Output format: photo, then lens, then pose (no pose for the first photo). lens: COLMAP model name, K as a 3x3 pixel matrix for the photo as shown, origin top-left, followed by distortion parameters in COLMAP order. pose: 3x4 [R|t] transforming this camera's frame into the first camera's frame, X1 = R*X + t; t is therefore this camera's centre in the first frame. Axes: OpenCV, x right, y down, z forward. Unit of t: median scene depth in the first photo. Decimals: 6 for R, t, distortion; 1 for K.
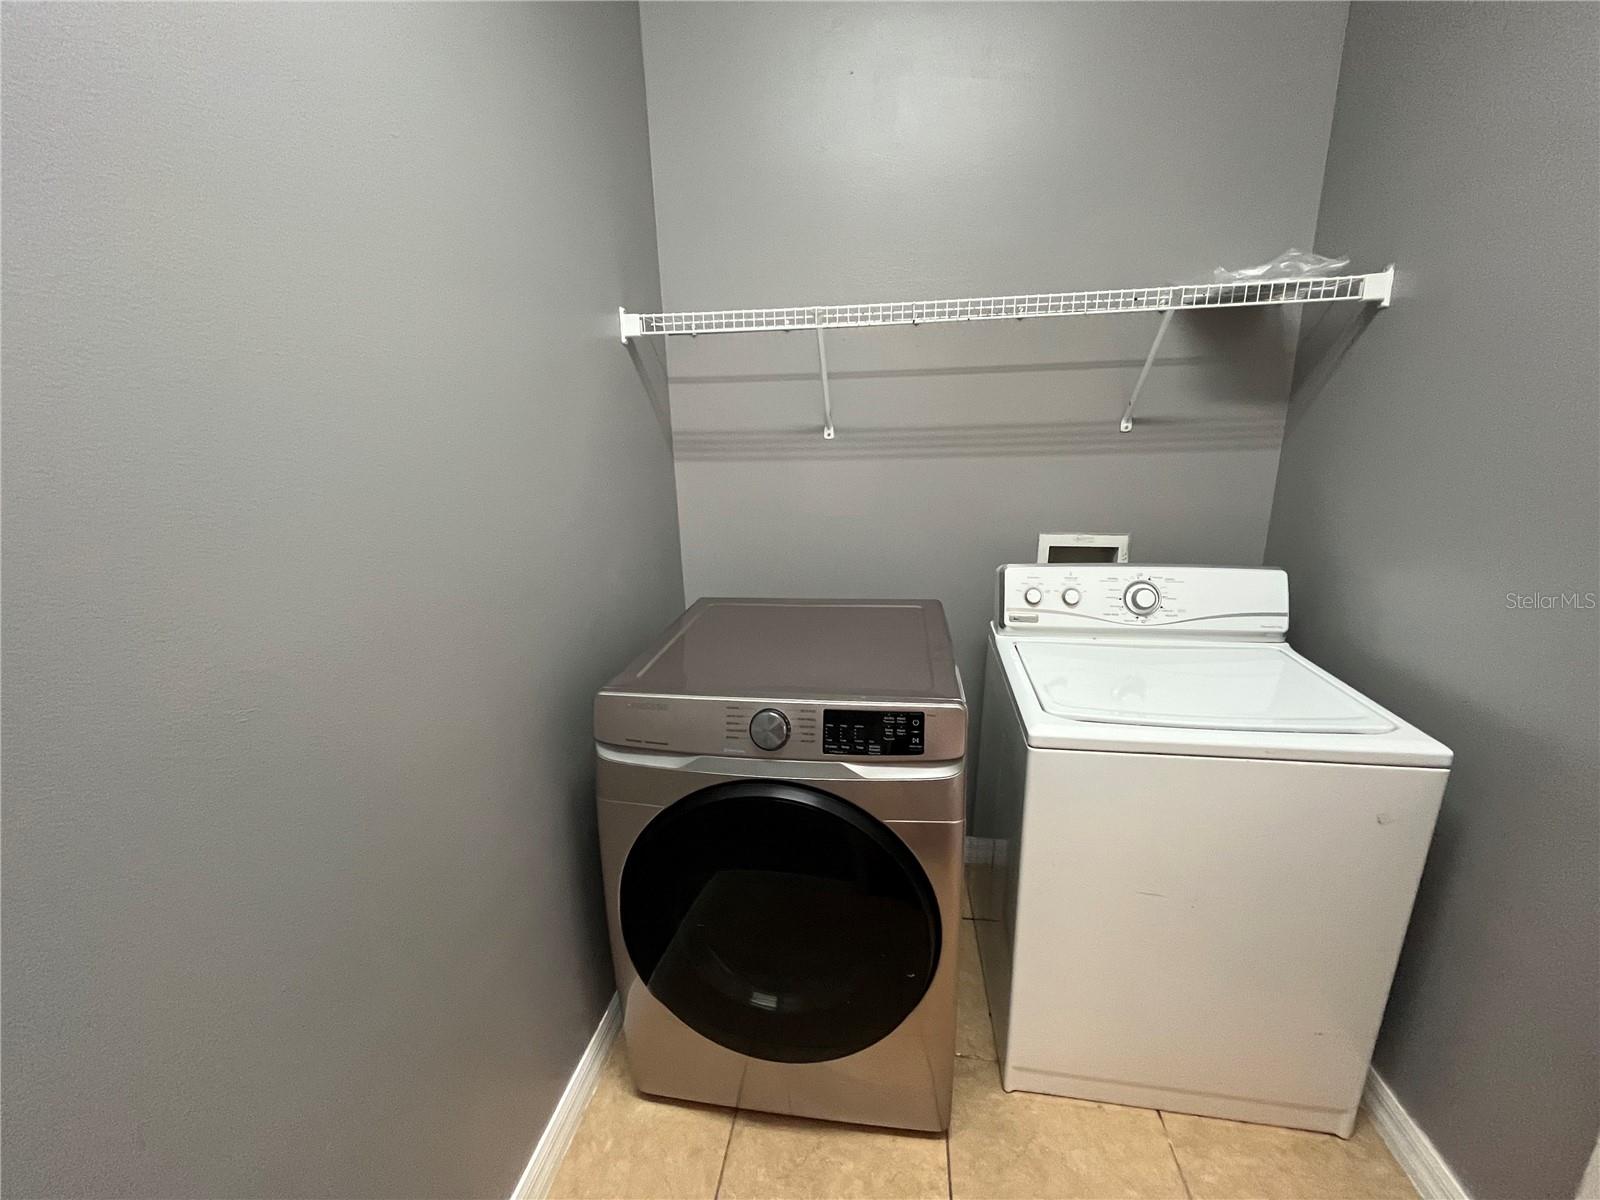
lens RADIAL K [[650.3, 0, 796.0], [0, 650.3, 601.1], [0, 0, 1]] dist [-0.002850, -0.000199]
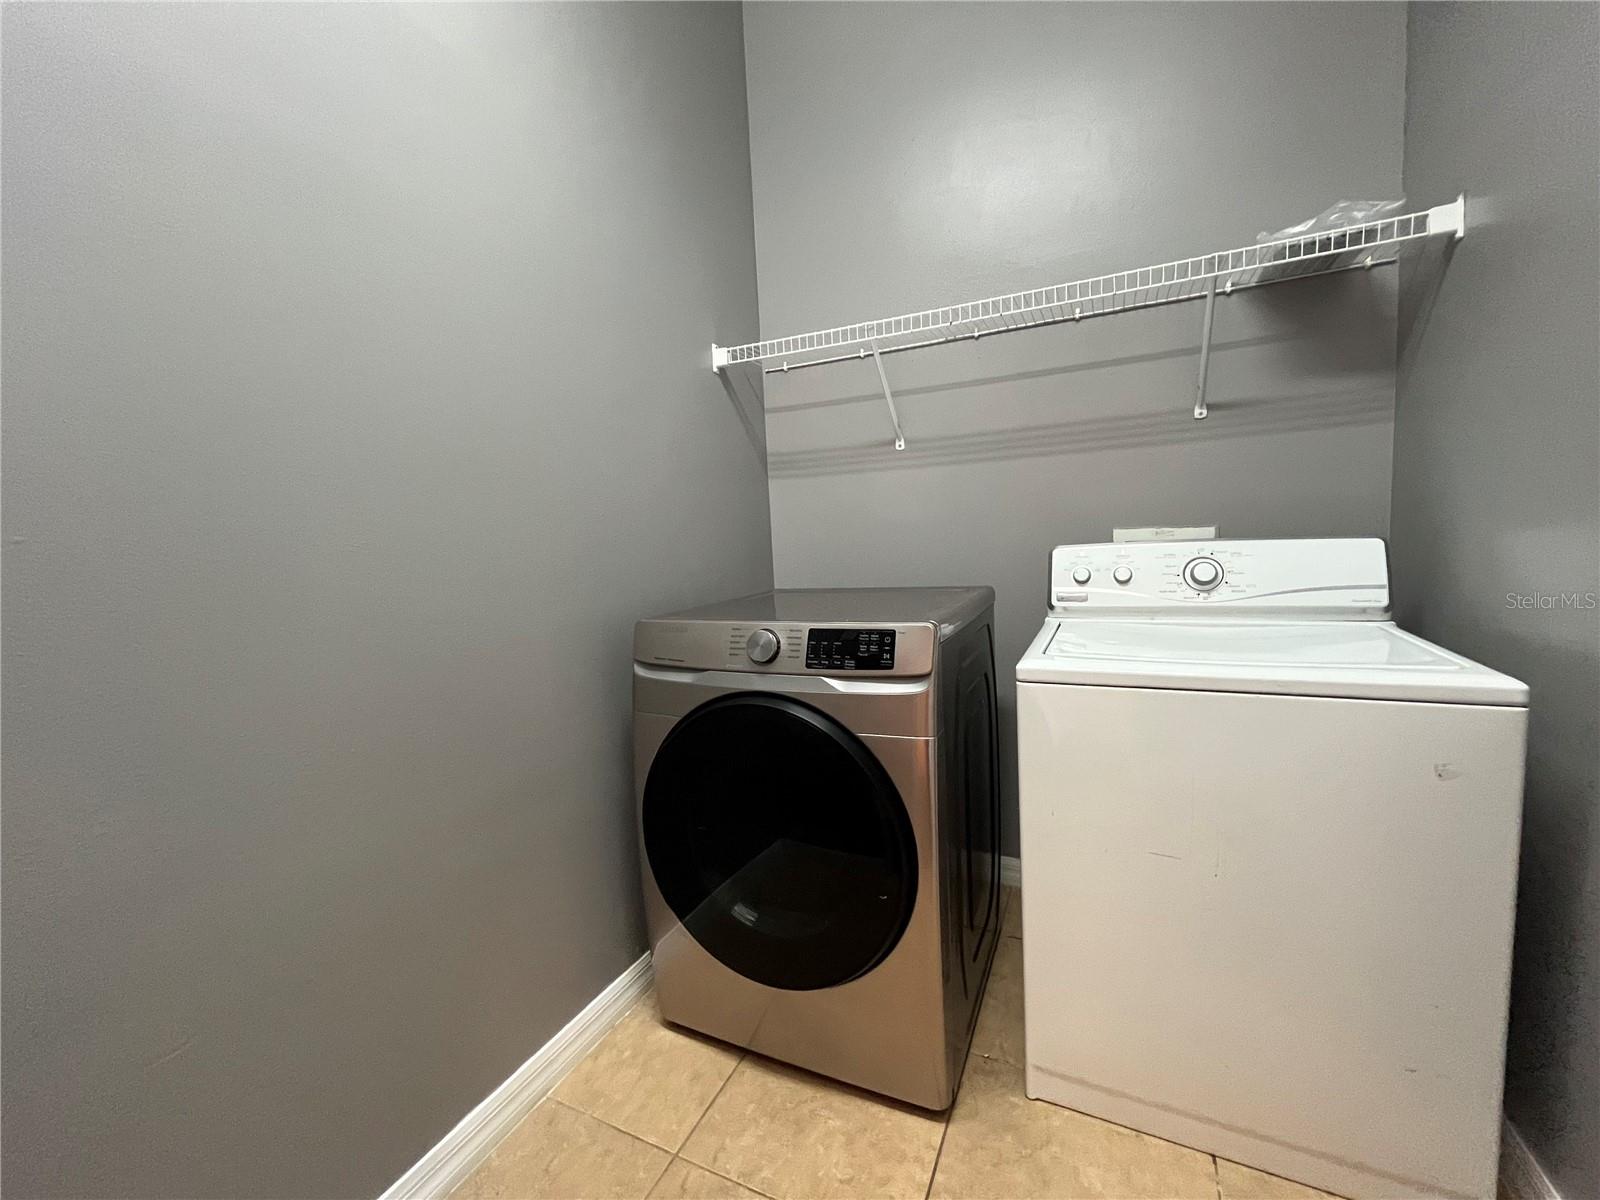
lens RADIAL K [[650.3, 0, 796.0], [0, 650.3, 601.1], [0, 0, 1]] dist [-0.002850, -0.000199]
pose [[0.956228, 0.008635, -0.292495, 0.278506], [-0.053153, 0.988061, -0.144601, 0.226802], [0.287755, 0.153819, 0.945271, -0.050280]]
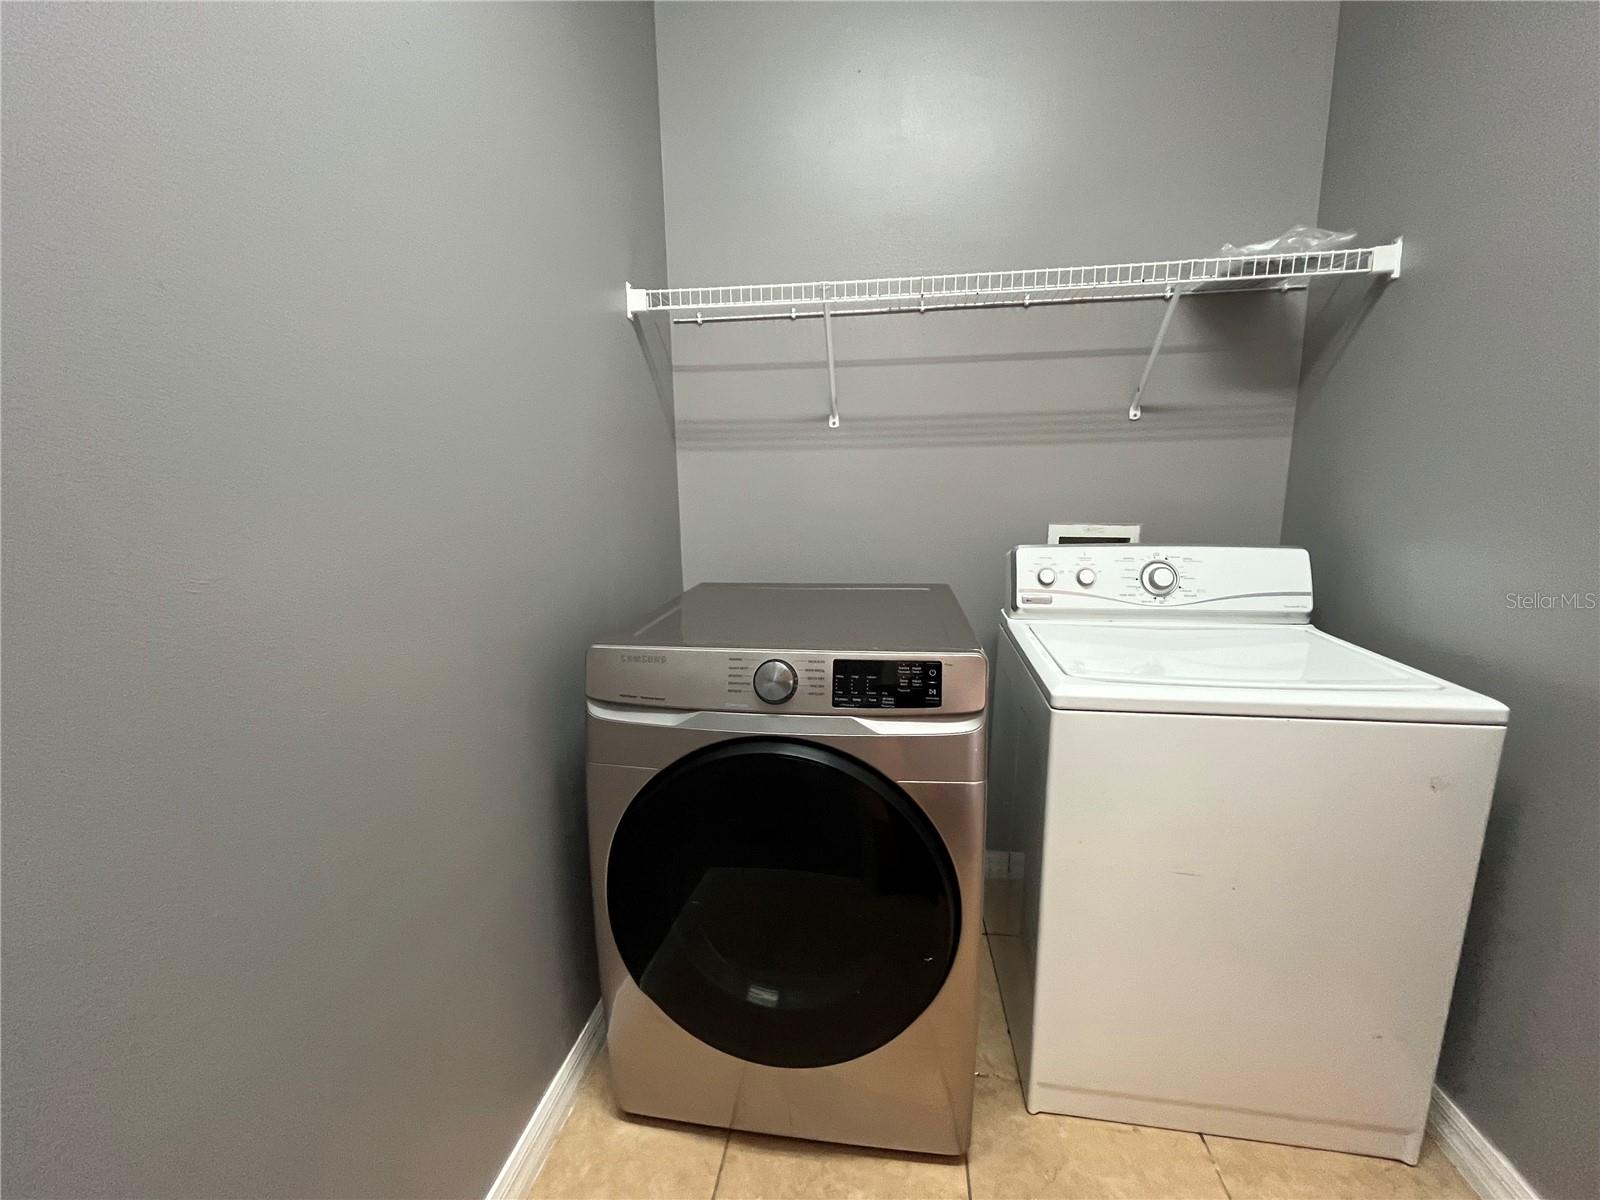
lens RADIAL K [[650.3, 0, 796.0], [0, 650.3, 601.1], [0, 0, 1]] dist [-0.002850, -0.000199]
pose [[0.999918, 0.010921, 0.006747, -0.014808], [-0.010339, 0.996658, -0.081025, 0.128146], [-0.007609, 0.080949, 0.996689, 0.051373]]
